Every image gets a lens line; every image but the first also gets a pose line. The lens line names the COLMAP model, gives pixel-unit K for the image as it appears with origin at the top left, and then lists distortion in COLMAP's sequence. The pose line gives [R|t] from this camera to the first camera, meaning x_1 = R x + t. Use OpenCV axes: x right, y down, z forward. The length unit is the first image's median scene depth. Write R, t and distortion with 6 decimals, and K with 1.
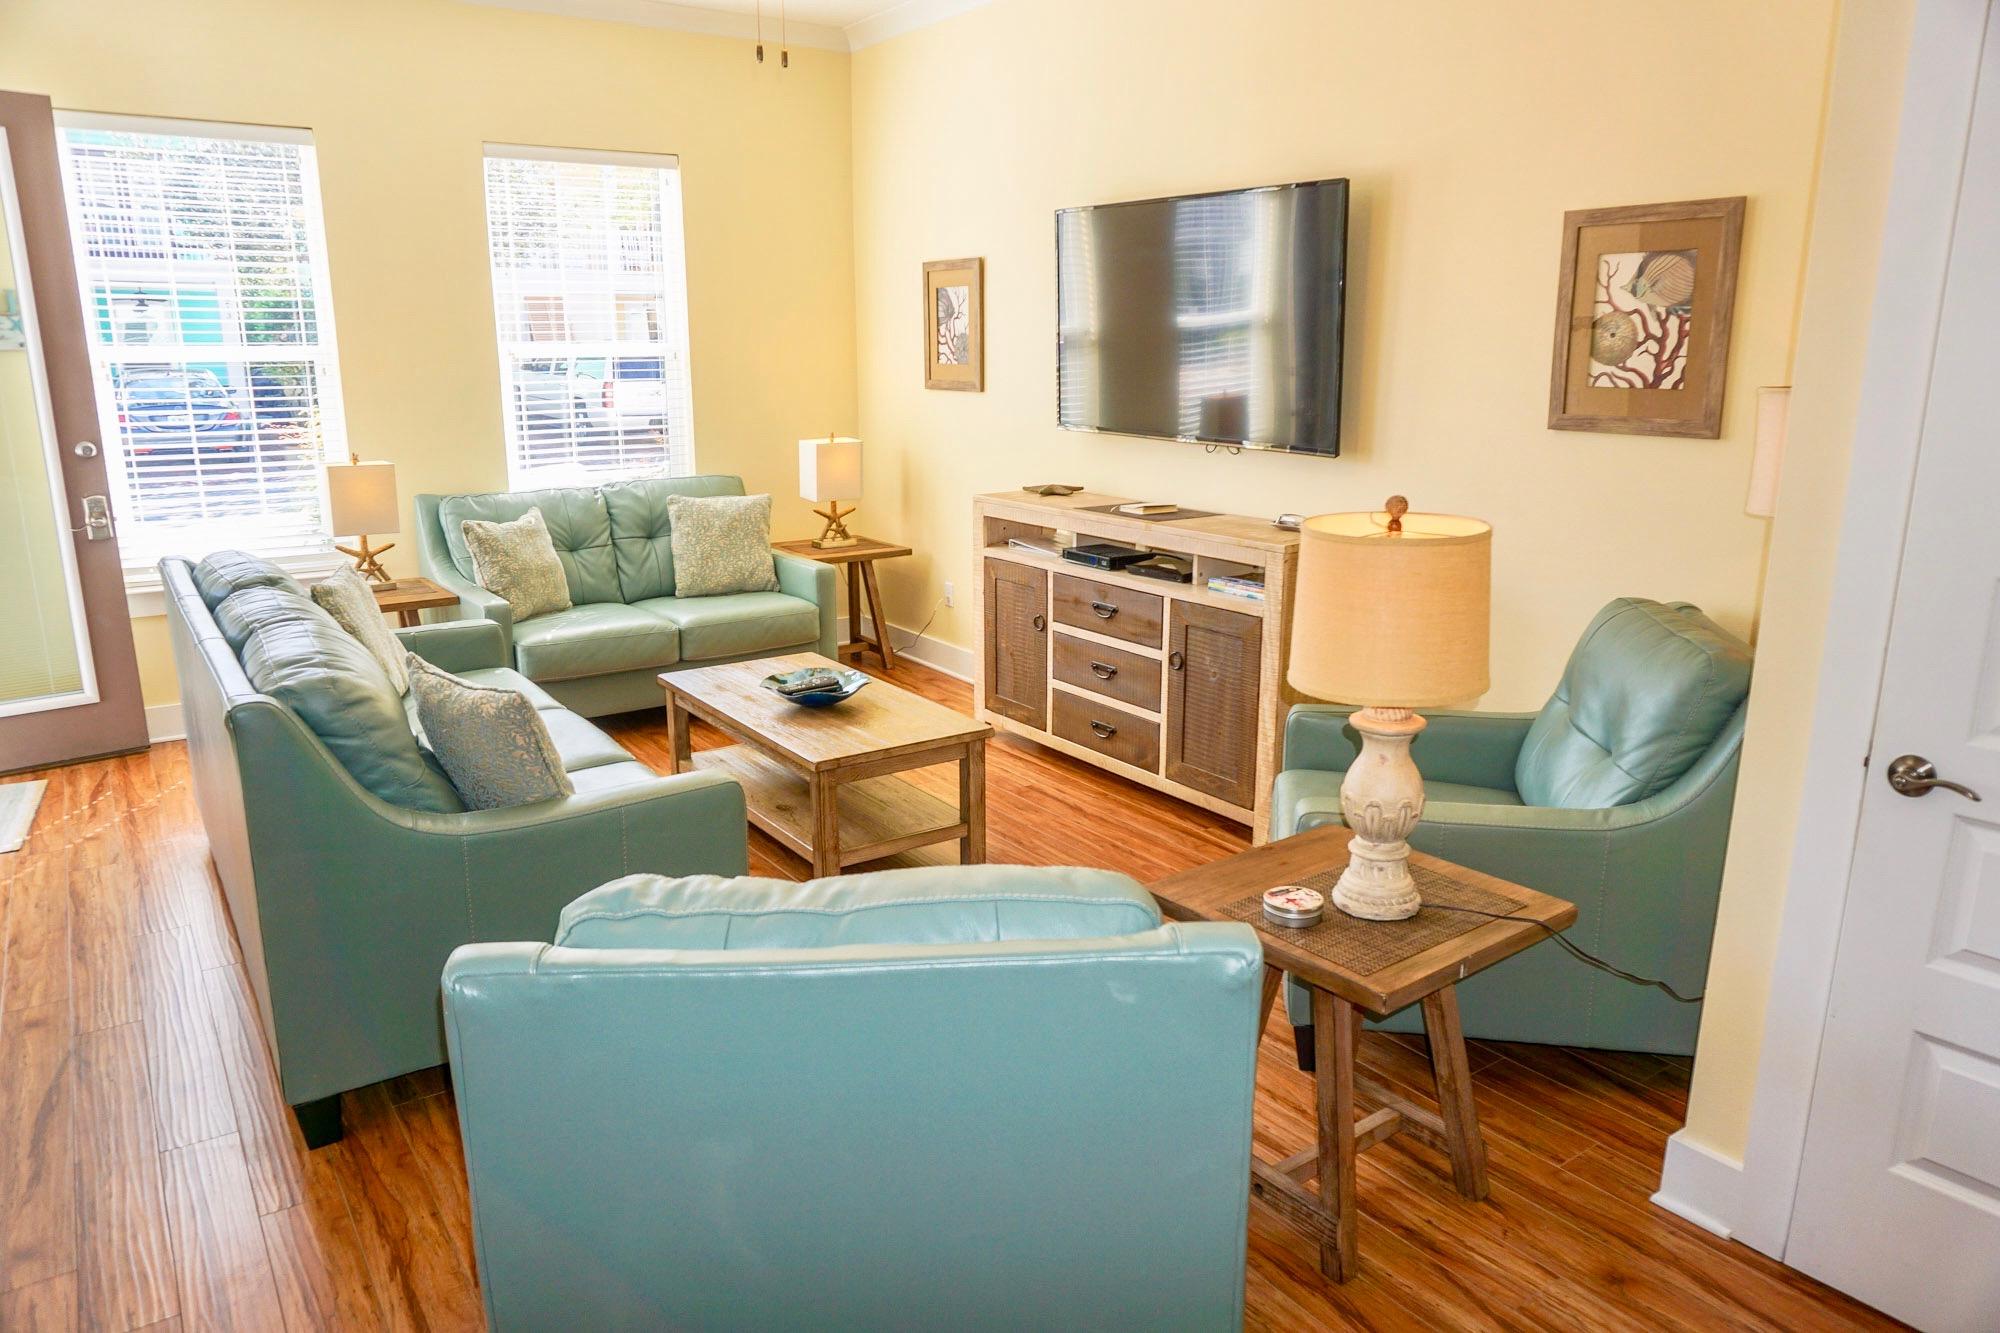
lens RADIAL K [[1341.9, 0, 1001.4], [0, 1341.9, 672.6], [0, 0, 1]] dist [-0.052315, 0.045414]
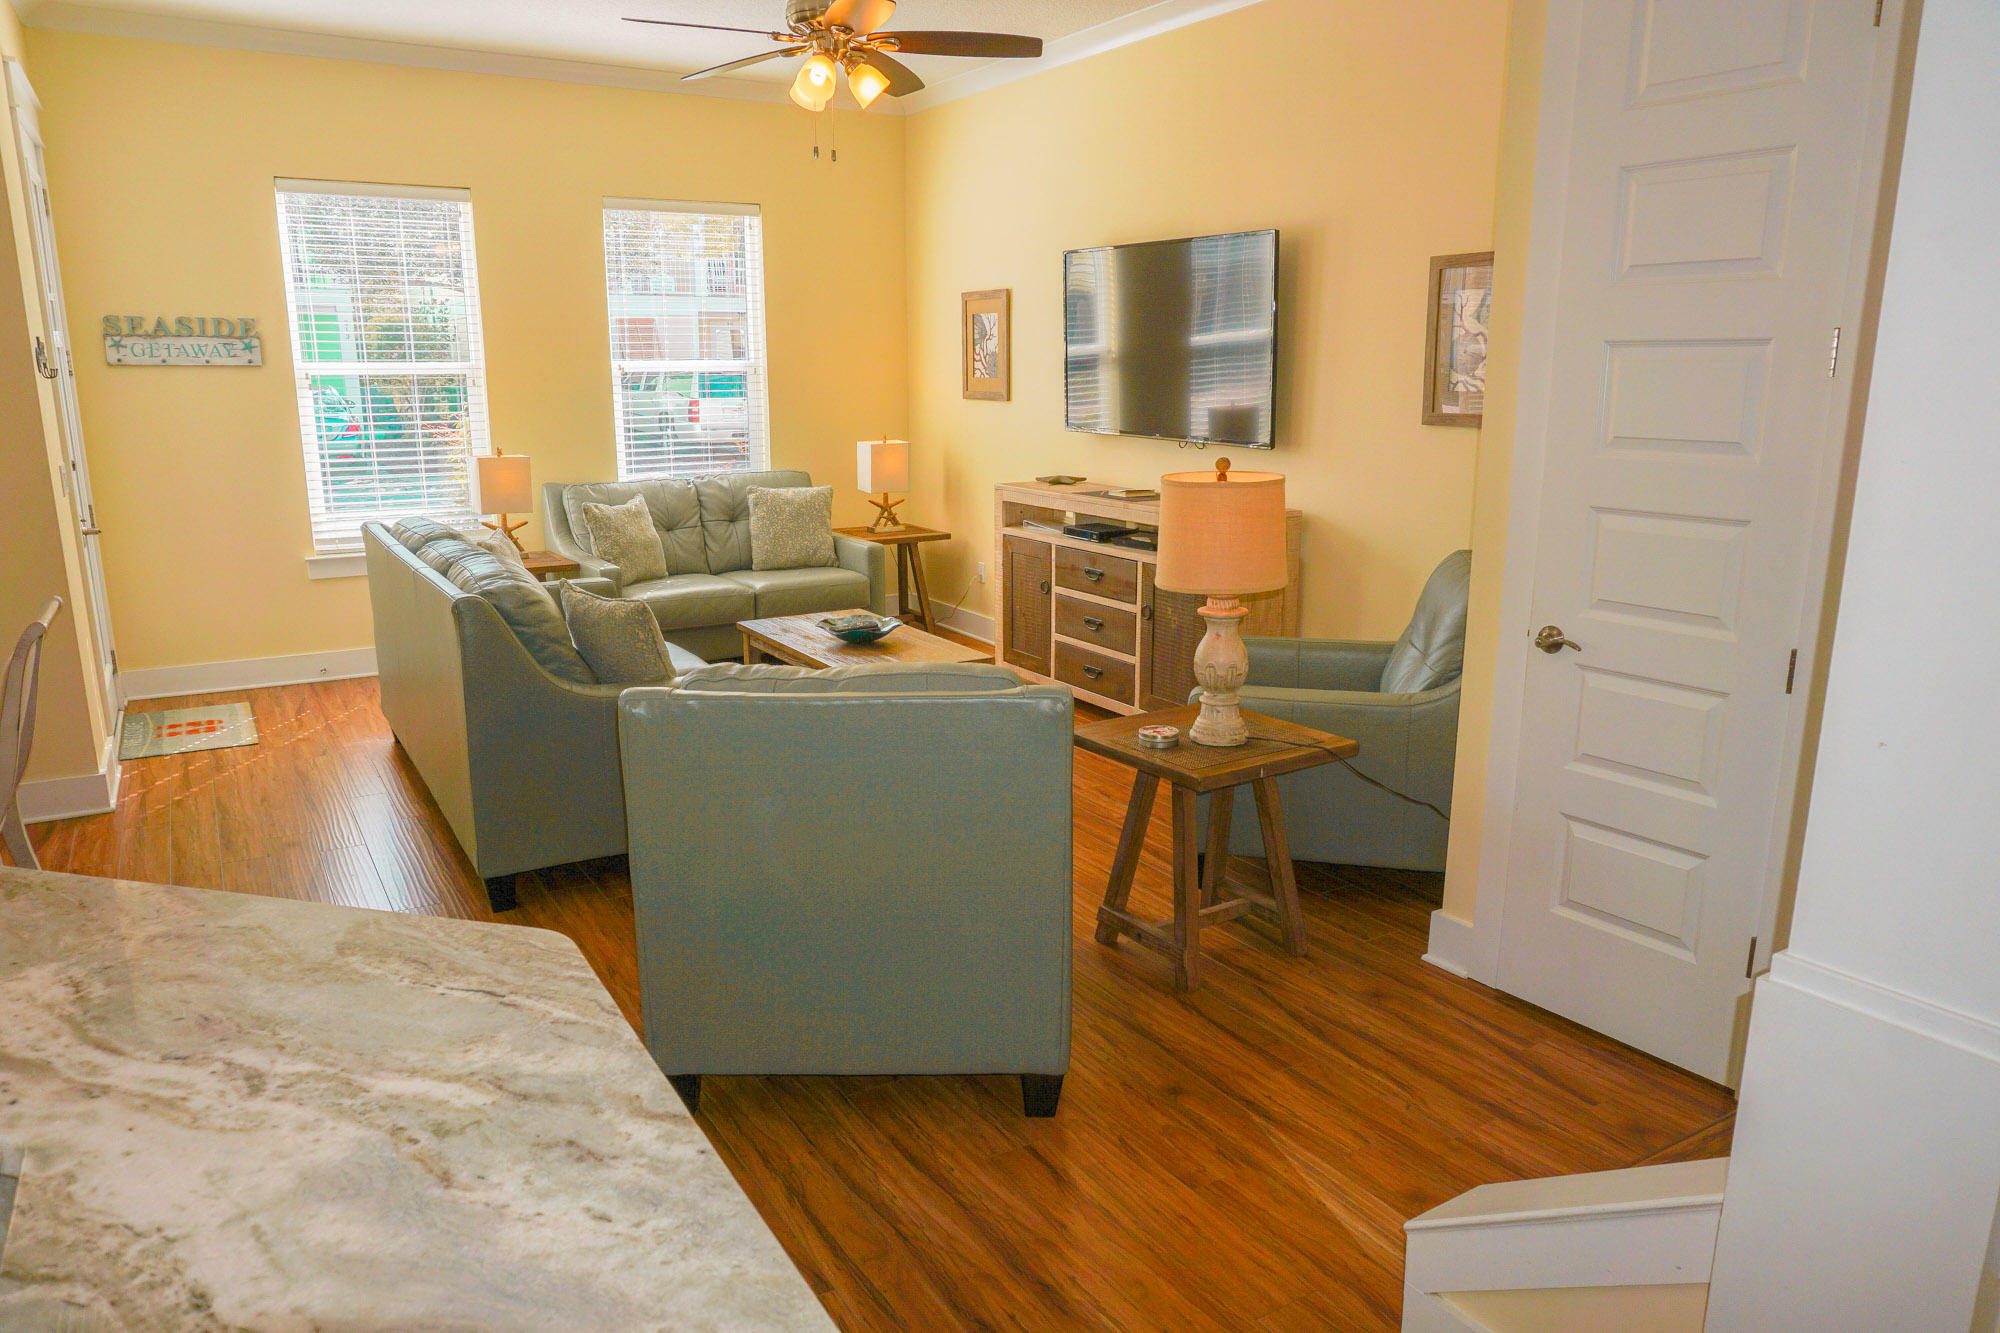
lens RADIAL K [[1341.9, 0, 1001.4], [0, 1341.9, 672.6], [0, 0, 1]] dist [-0.052315, 0.045414]
pose [[0.998346, 0.012714, -0.056061, 0.060703], [-0.013506, 0.999814, -0.013778, 0.060952], [0.055876, 0.014512, 0.998332, -0.234710]]
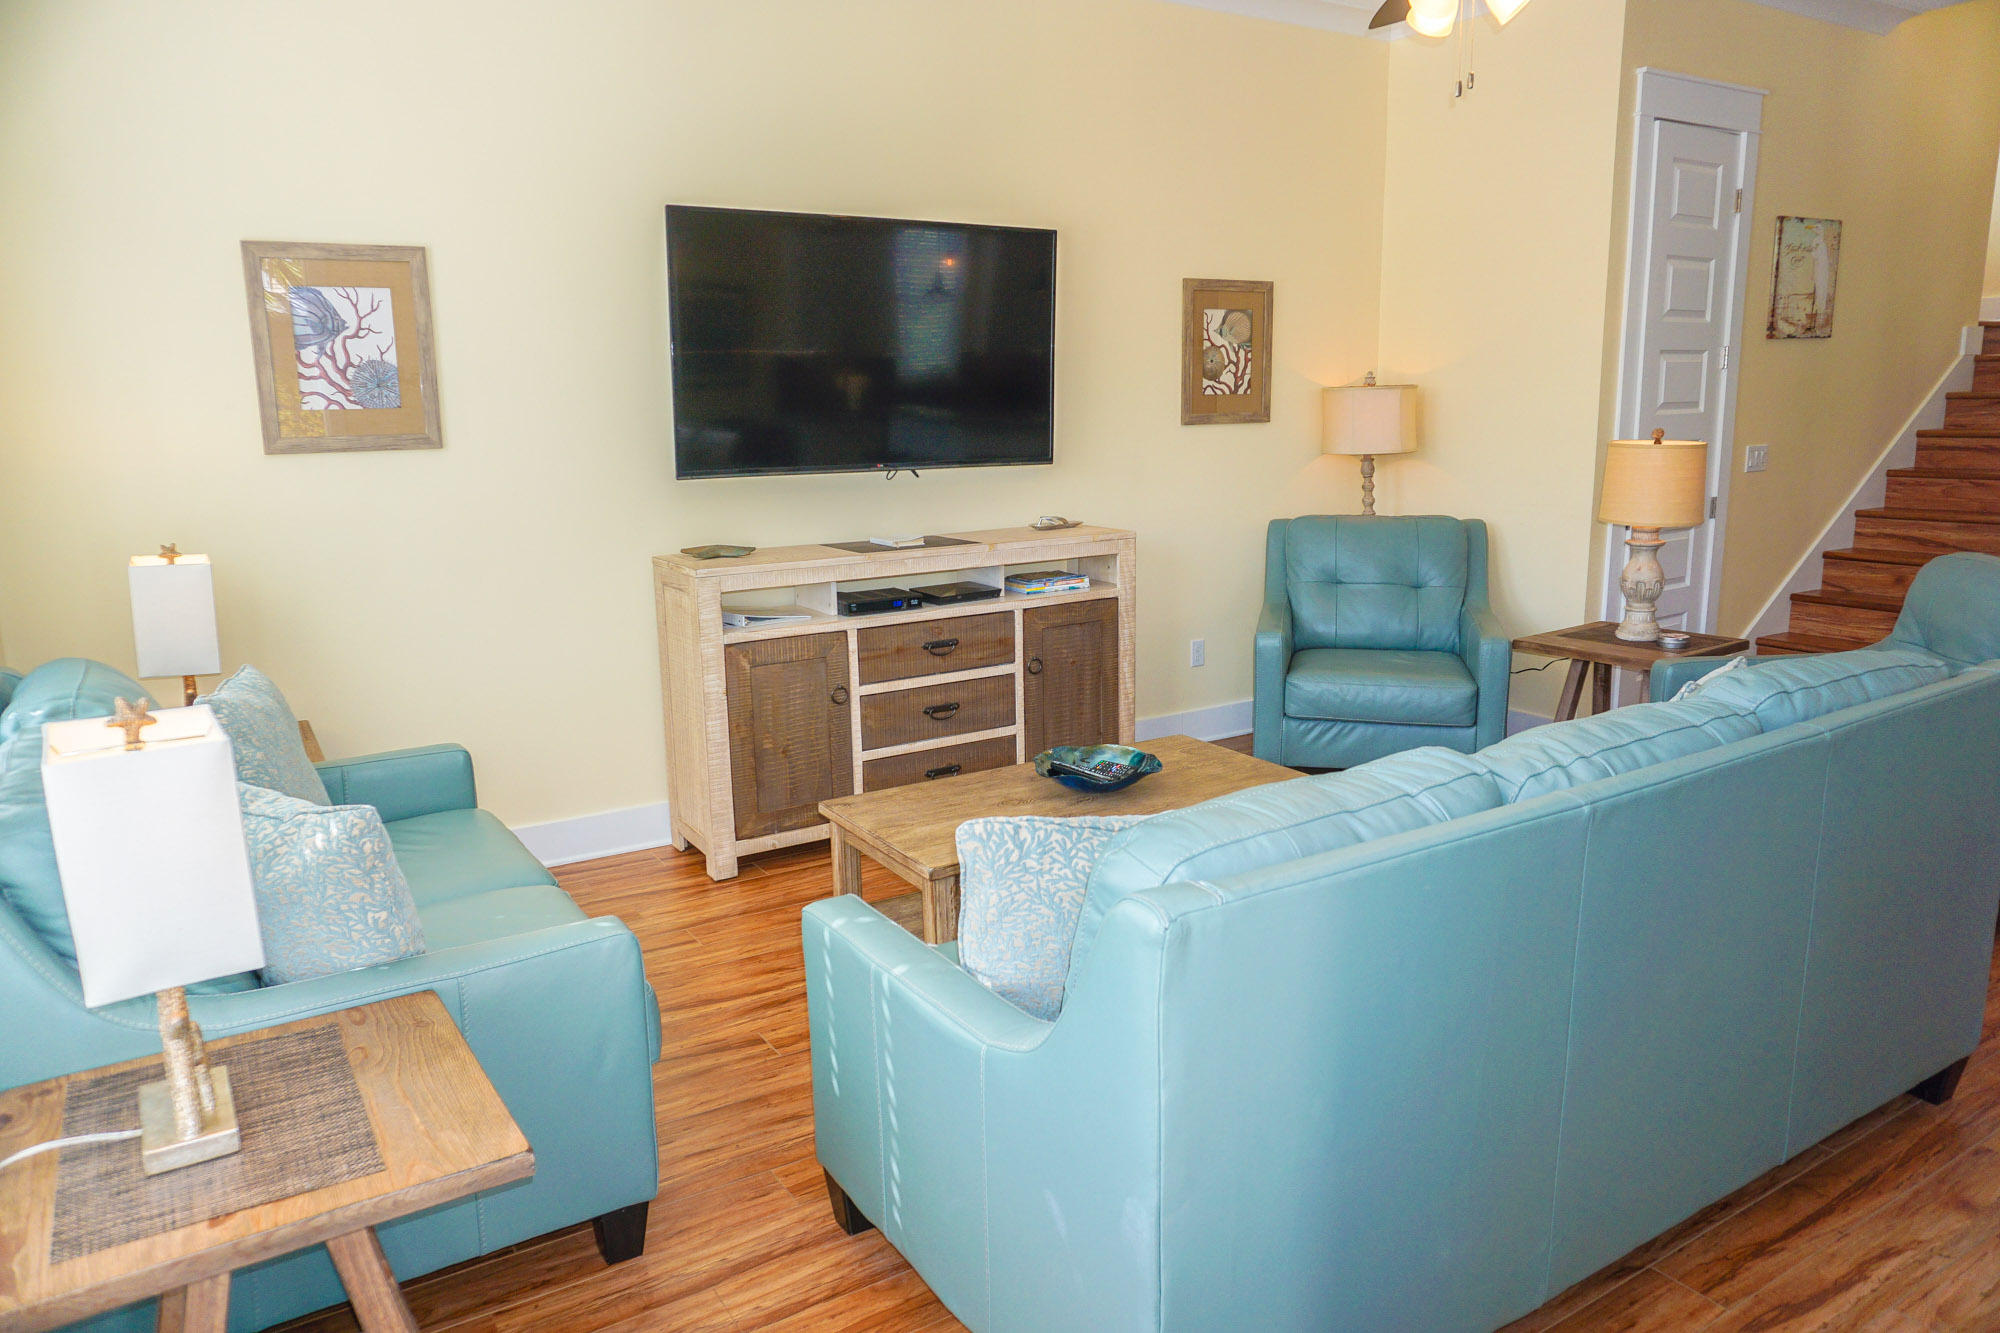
lens RADIAL K [[1341.9, 0, 1001.4], [0, 1341.9, 672.6], [0, 0, 1]] dist [-0.052315, 0.045414]
pose [[0.045157, -0.199876, 0.978780, -0.827905], [0.258910, 0.948643, 0.181777, -0.185346], [-0.964845, 0.245208, 0.094588, 0.851567]]
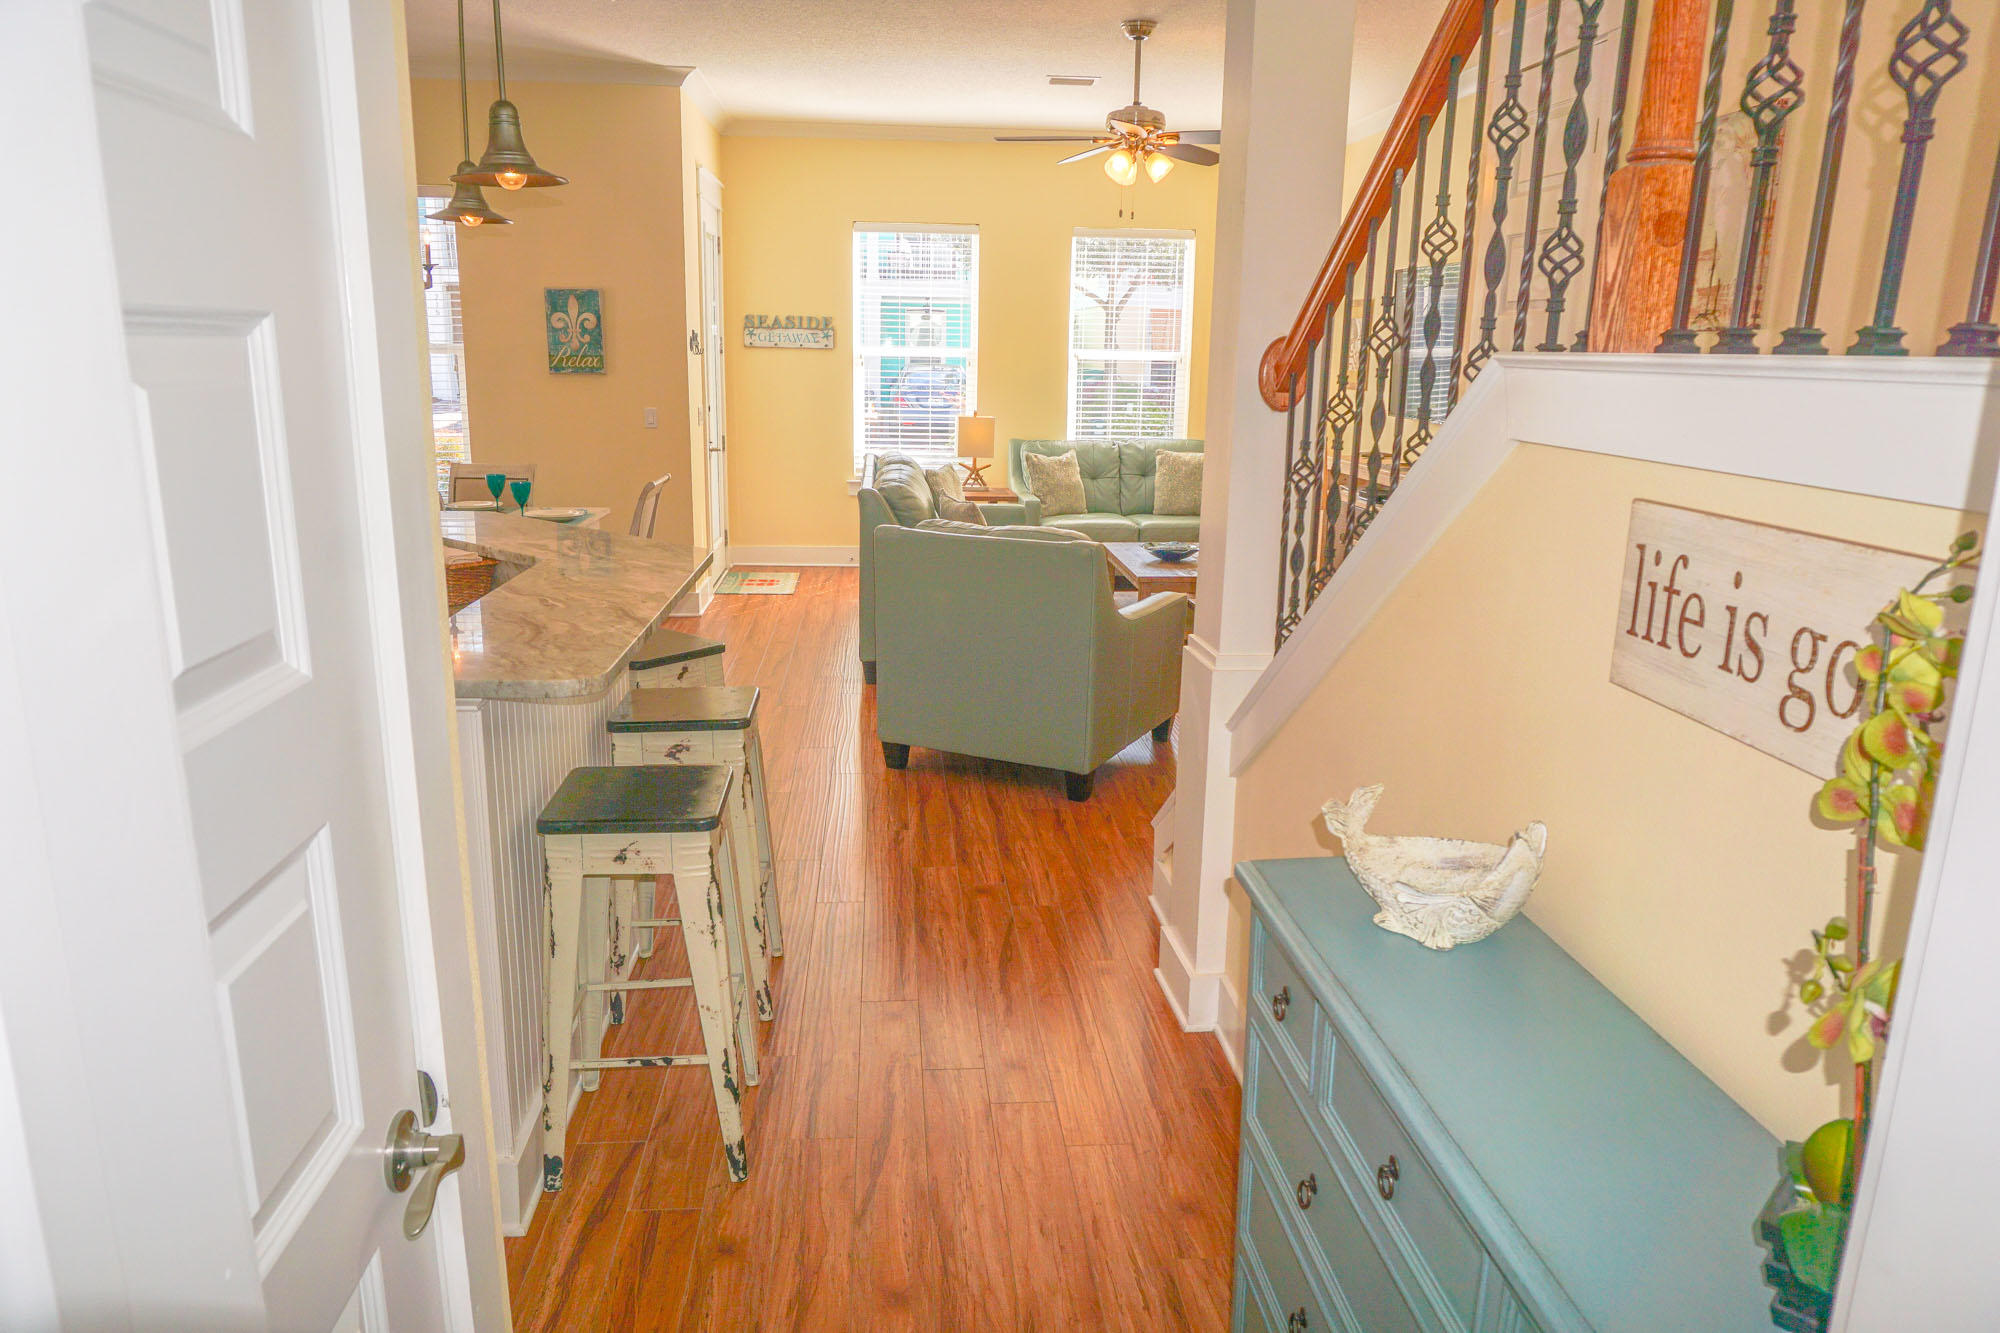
lens RADIAL K [[1344.0, 0, 1001.7], [0, 1344.0, 674.0], [0, 0, 1]] dist [-0.063264, 0.040477]
pose [[0.868394, 0.131845, -0.478025, 0.462106], [-0.135120, 0.990442, 0.027712, 0.133272], [0.477110, 0.040526, 0.877909, -0.552105]]
